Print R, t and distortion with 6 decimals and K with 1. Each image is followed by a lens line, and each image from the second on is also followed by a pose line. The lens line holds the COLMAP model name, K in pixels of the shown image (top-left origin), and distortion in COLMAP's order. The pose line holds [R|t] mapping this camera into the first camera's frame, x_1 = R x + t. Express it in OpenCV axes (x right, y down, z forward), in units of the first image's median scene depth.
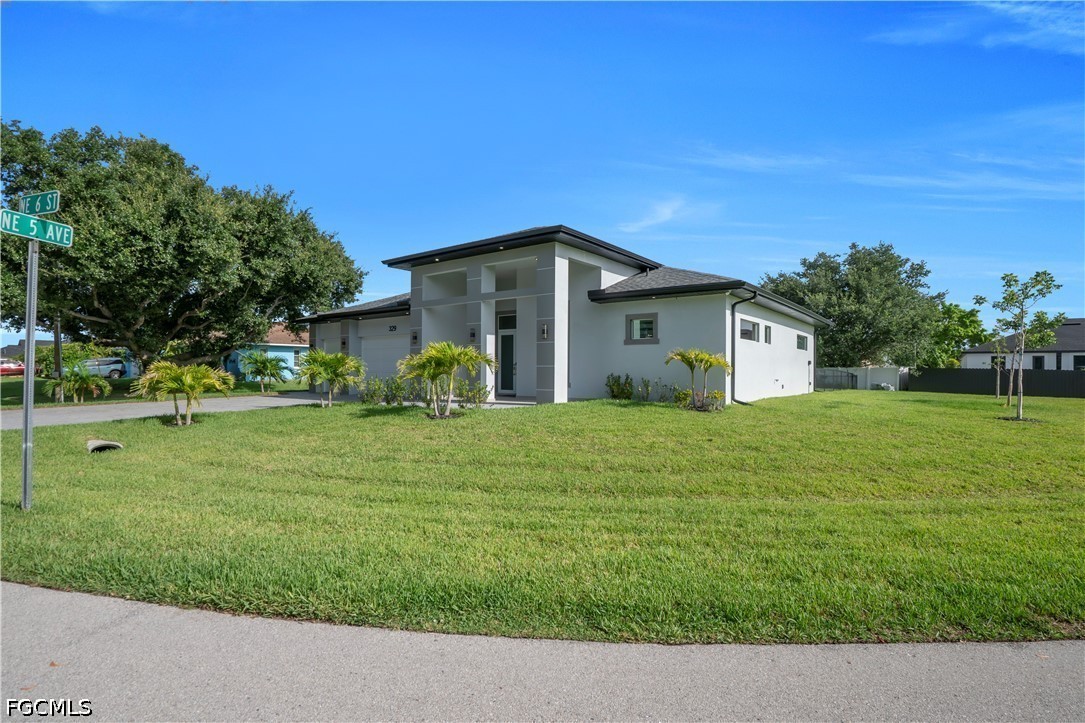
lens RADIAL K [[521.1, 0, 544.8], [0, 521.1, 360.9], [0, 0, 1]] dist [-0.002240, 0.000530]
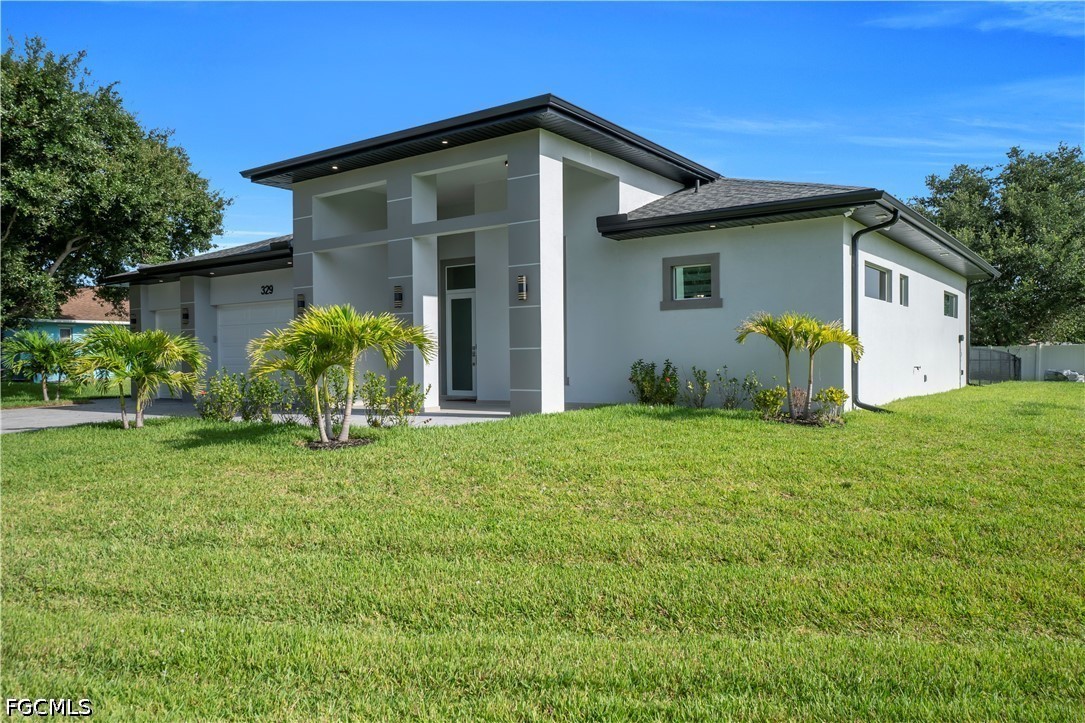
lens RADIAL K [[780.4, 0, 539.4], [0, 780.4, 359.7], [0, 0, 1]] dist [0.040549, 0.001156]
pose [[0.999744, -0.014335, 0.017502, 0.001635], [0.013981, 0.999698, 0.020185, 0.004743], [-0.017786, -0.019935, 0.999643, 0.136602]]
